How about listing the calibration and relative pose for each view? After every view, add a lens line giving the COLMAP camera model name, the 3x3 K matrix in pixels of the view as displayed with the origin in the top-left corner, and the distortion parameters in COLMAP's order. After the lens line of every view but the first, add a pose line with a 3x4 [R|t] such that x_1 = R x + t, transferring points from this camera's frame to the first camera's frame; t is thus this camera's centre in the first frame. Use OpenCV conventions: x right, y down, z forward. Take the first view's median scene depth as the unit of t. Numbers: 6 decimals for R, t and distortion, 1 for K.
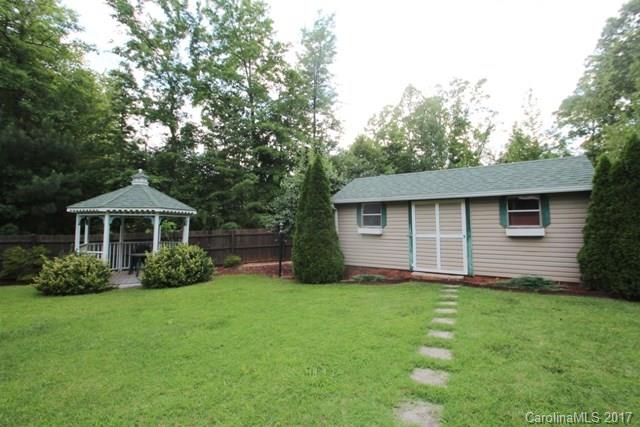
lens RADIAL K [[299.1, 0, 328.4], [0, 299.1, 204.0], [0, 0, 1]] dist [0.016283, -0.018379]
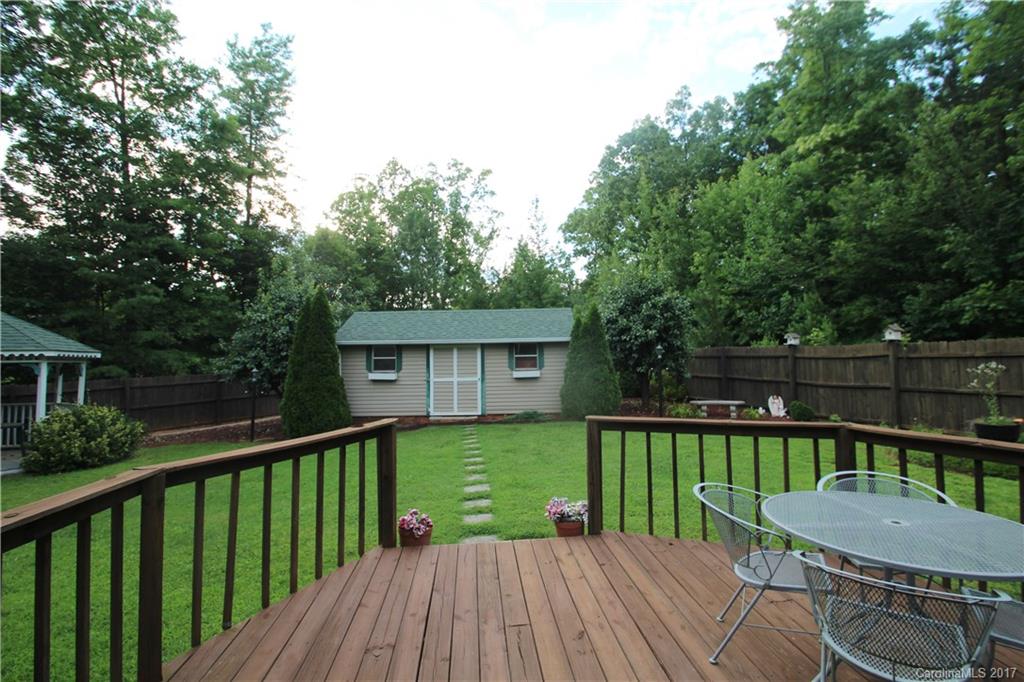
lens RADIAL K [[477.2, 0, 528.1], [0, 477.2, 324.6], [0, 0, 1]] dist [0.015352, -0.017075]
pose [[0.837574, 0.025934, 0.545708, -0.200923], [-0.026759, 0.999621, -0.006434, -0.048151], [-0.545668, -0.009213, 0.837951, -0.312690]]
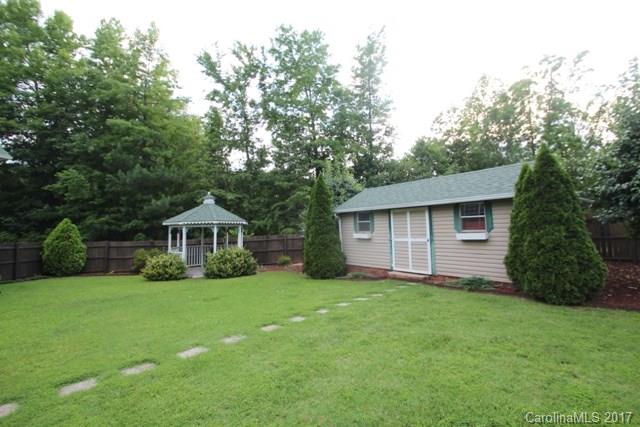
lens RADIAL K [[299.1, 0, 328.4], [0, 299.1, 204.0], [0, 0, 1]] dist [0.016283, -0.018379]
pose [[0.948477, -0.045385, -0.313577, 0.272770], [0.043662, 0.998968, -0.012519, -0.017695], [0.313822, -0.001818, 0.949480, -0.108711]]
